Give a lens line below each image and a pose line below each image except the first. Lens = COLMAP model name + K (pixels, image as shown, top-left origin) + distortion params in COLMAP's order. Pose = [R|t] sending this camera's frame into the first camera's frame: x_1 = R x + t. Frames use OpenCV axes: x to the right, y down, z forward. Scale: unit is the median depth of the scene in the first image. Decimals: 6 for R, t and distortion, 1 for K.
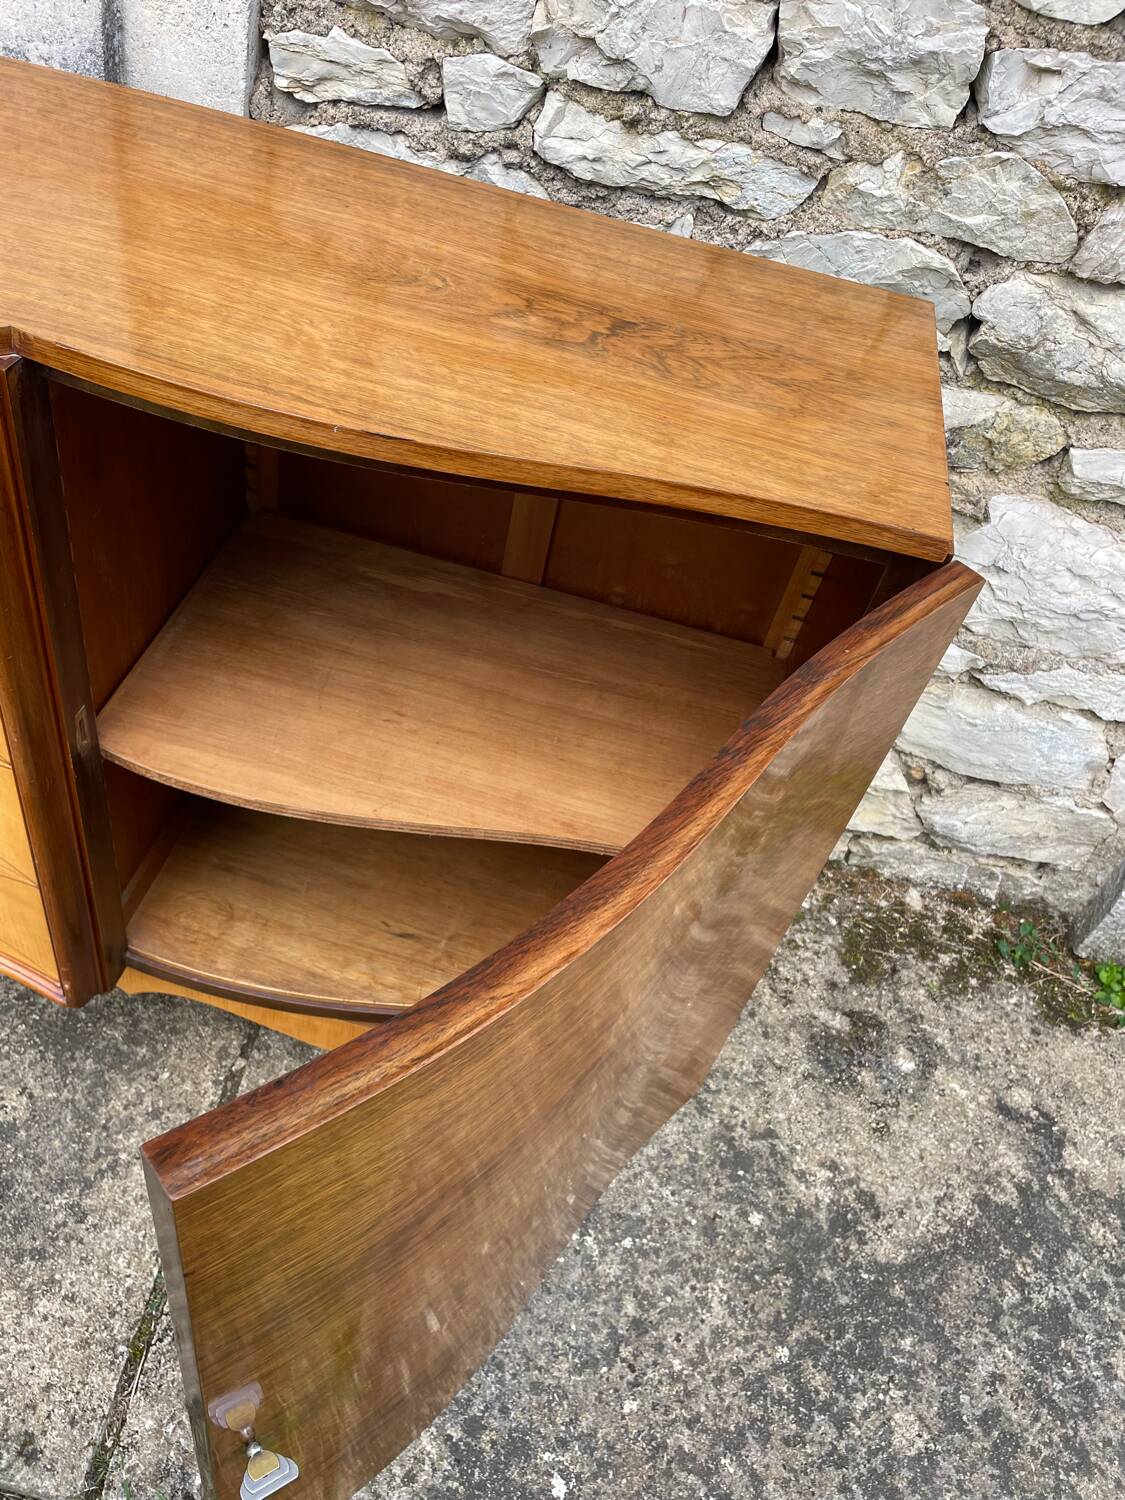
lens RADIAL K [[1143.5, 0, 557.1], [0, 1143.5, 760.2], [0, 0, 1]] dist [0.079188, -0.112419]
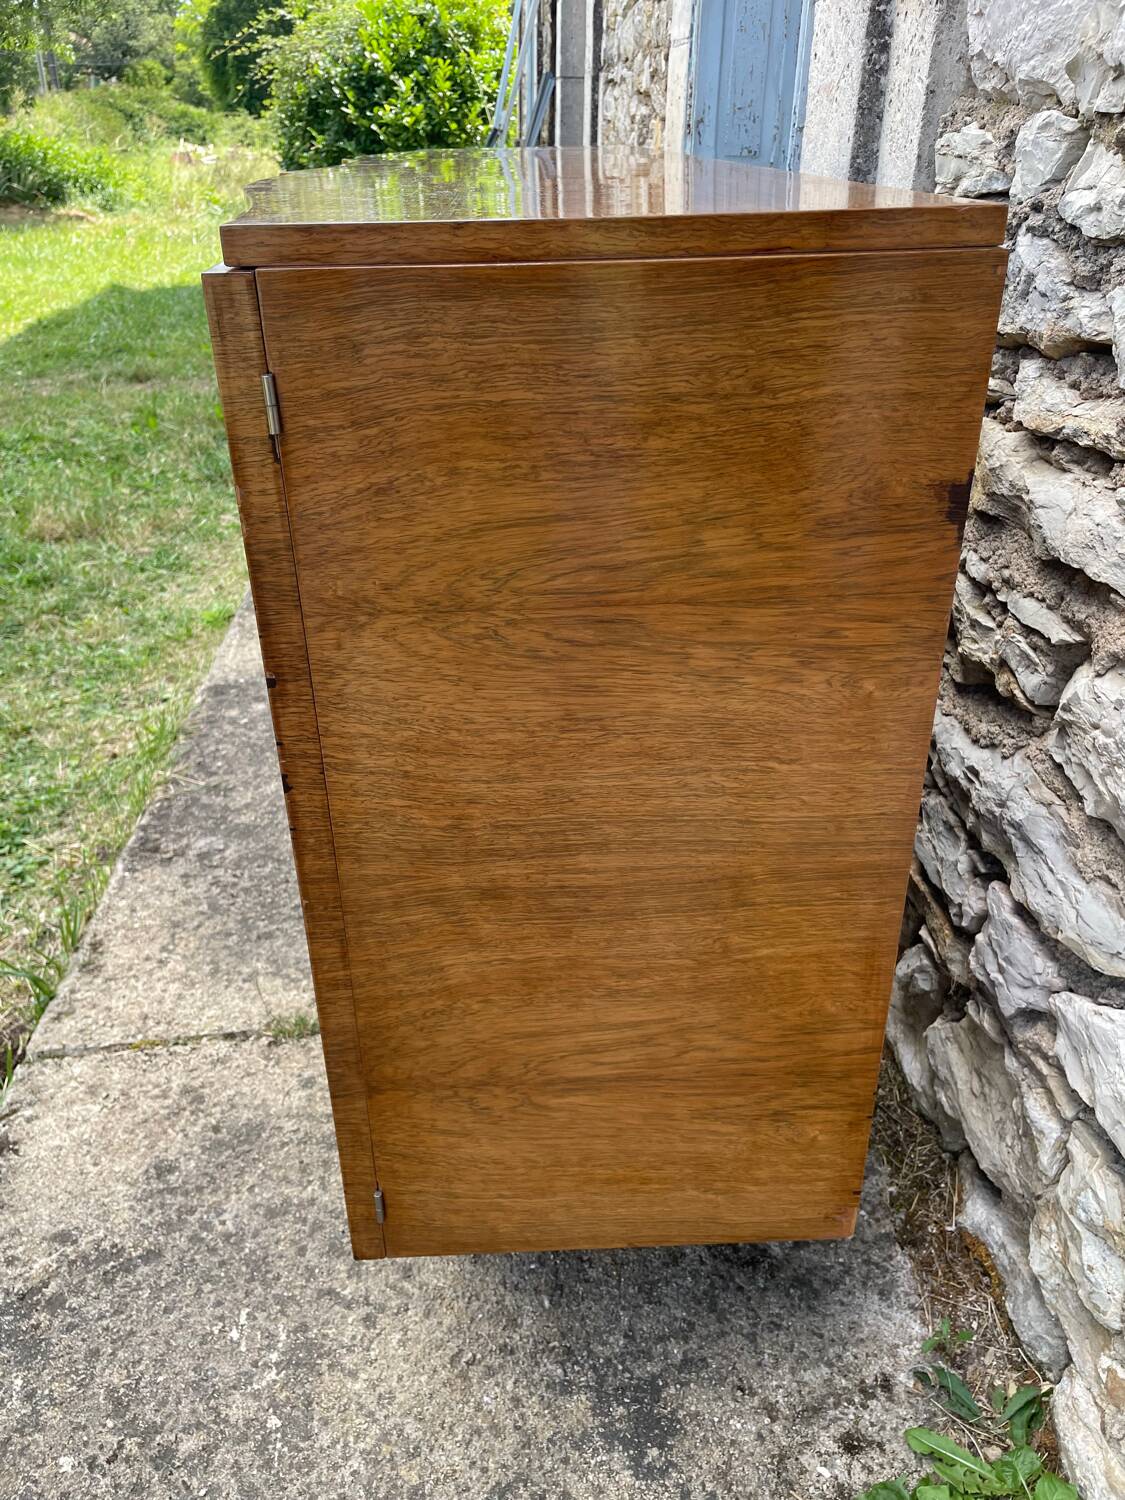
lens RADIAL K [[1143.5, 0, 543.4], [0, 1143.5, 753.2], [0, 0, 1]] dist [0.079188, -0.112419]
pose [[0.230760, 0.295262, -0.927130, 0.726706], [-0.651900, 0.754287, 0.077961, -0.080956], [0.722341, 0.586405, 0.366541, 0.665653]]
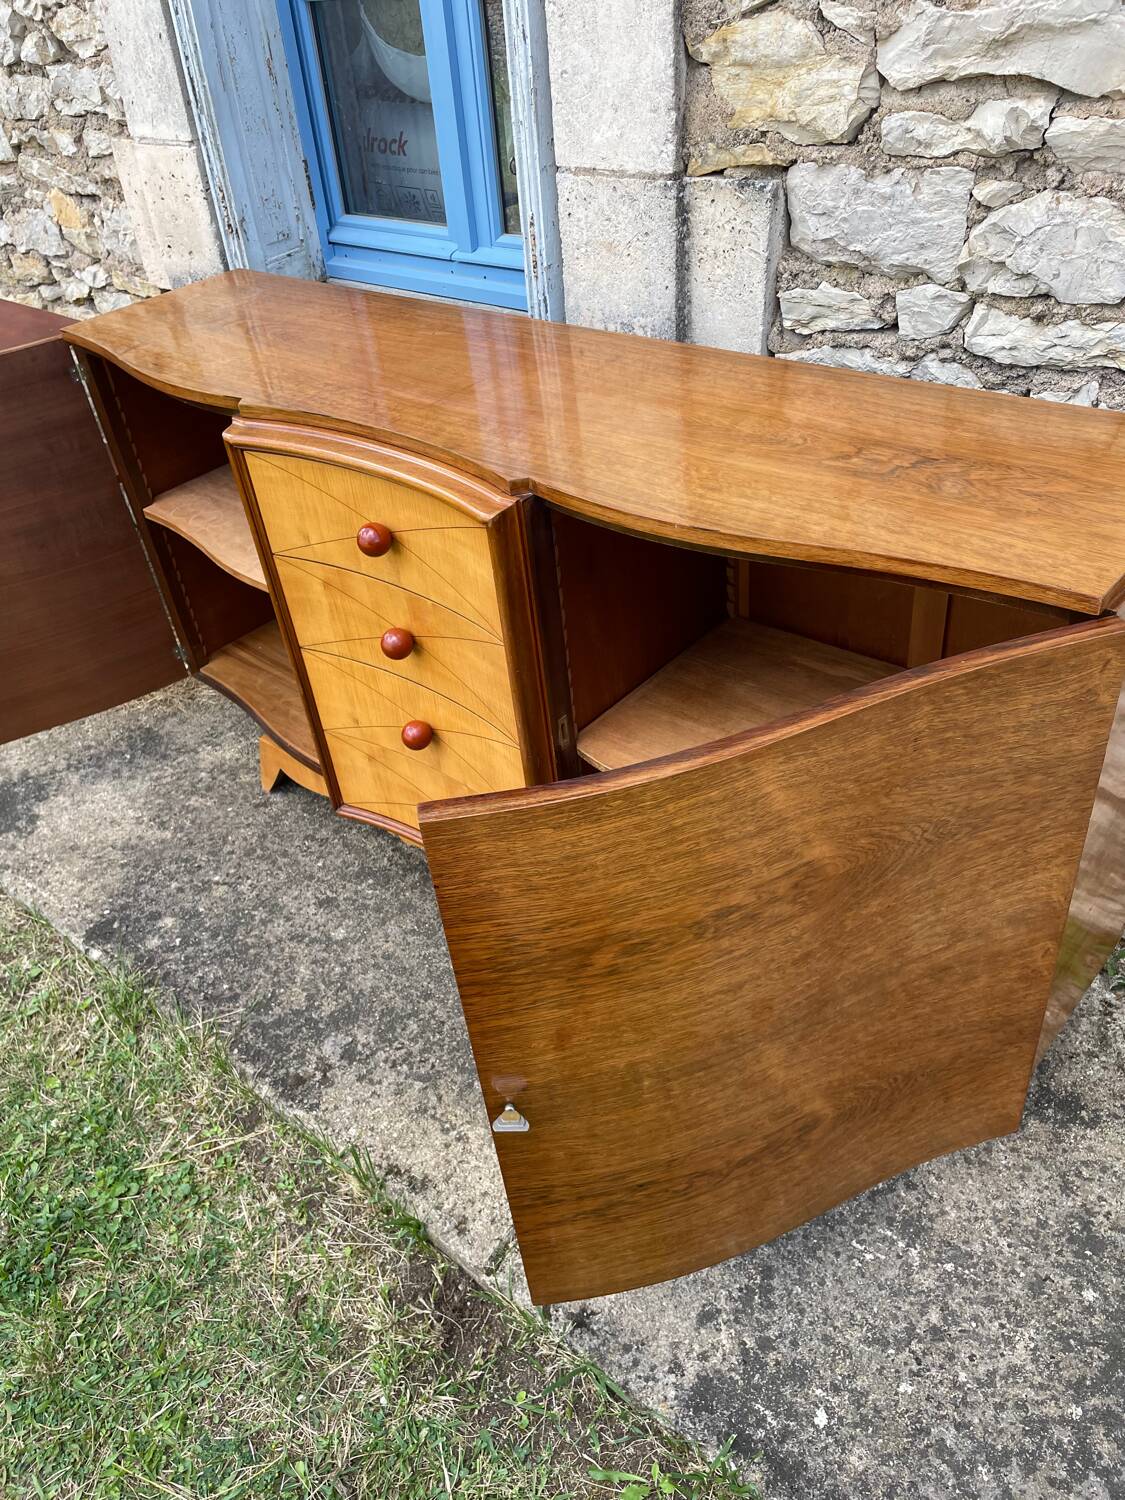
lens RADIAL K [[1143.5, 0, 545.4], [0, 1143.5, 754.0], [0, 0, 1]] dist [0.079188, -0.112419]
pose [[0.825790, 0.084759, -0.557572, 0.349634], [-0.176814, 0.977708, -0.113244, 0.147057], [0.535544, 0.192103, 0.822368, -0.227169]]
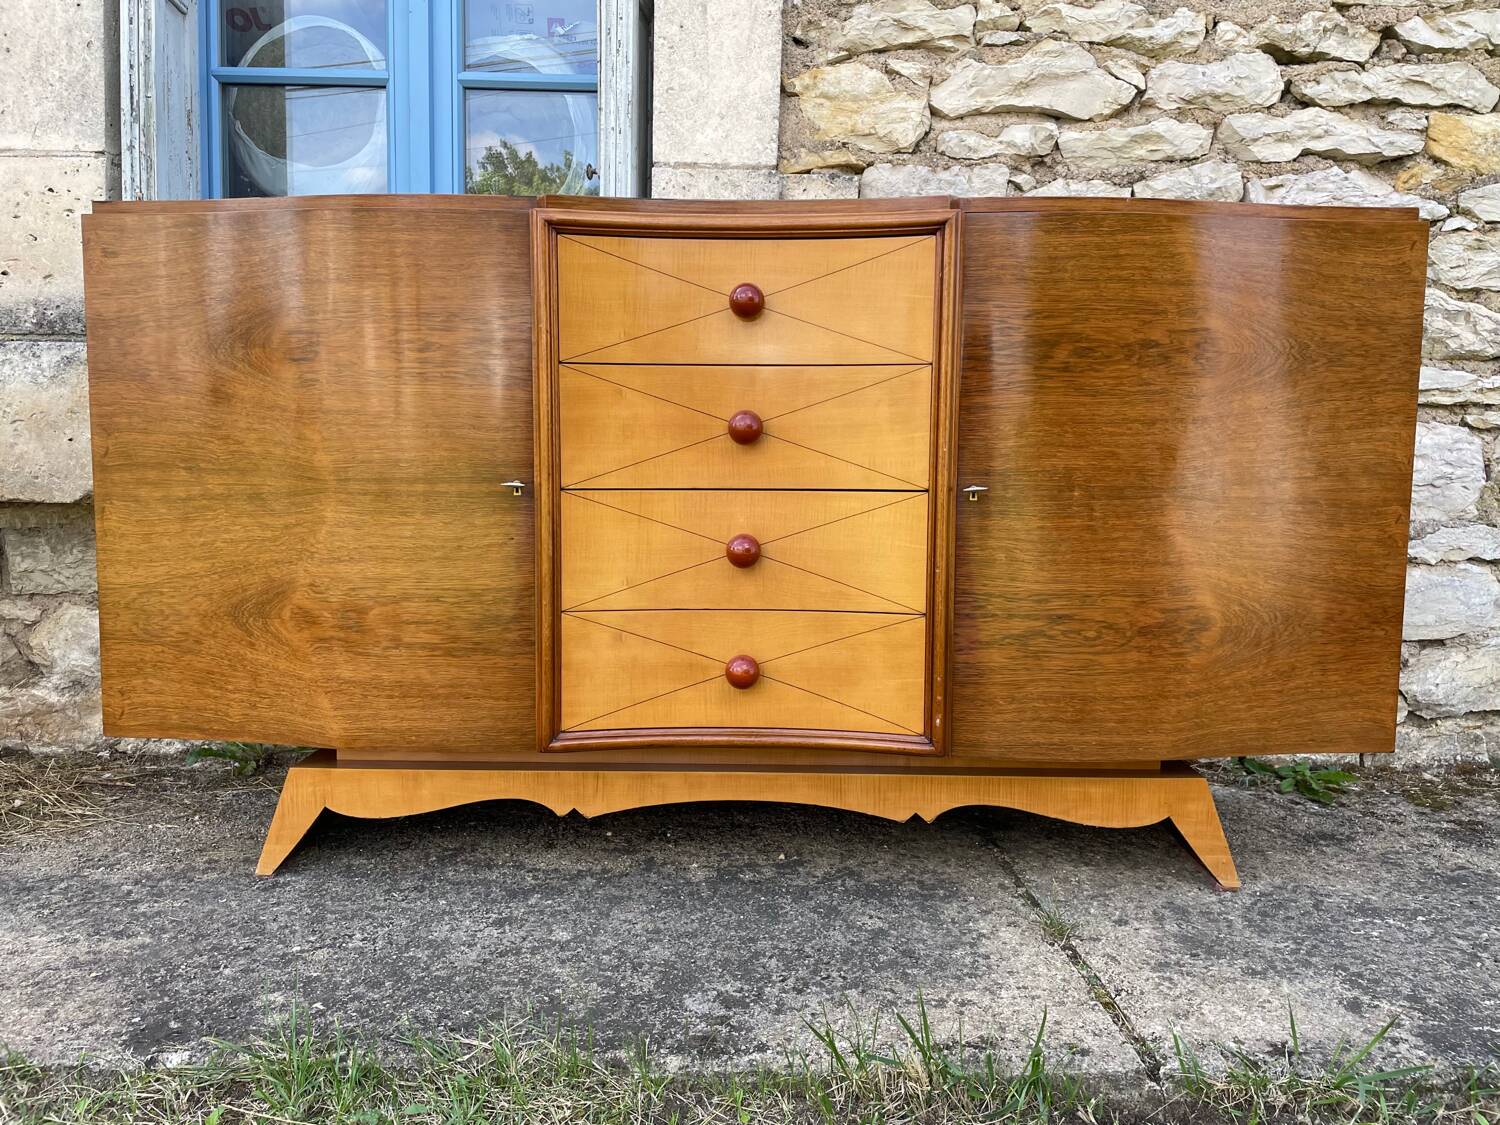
lens RADIAL K [[1184.0, 0, 759.4], [0, 1184.0, 546.2], [0, 0, 1]] dist [0.076971, -0.108666]
pose [[0.968385, -0.188643, 0.163232, -0.759692], [0.249360, 0.750670, -0.611812, 0.772851], [-0.007119, 0.633173, 0.773978, -0.148166]]
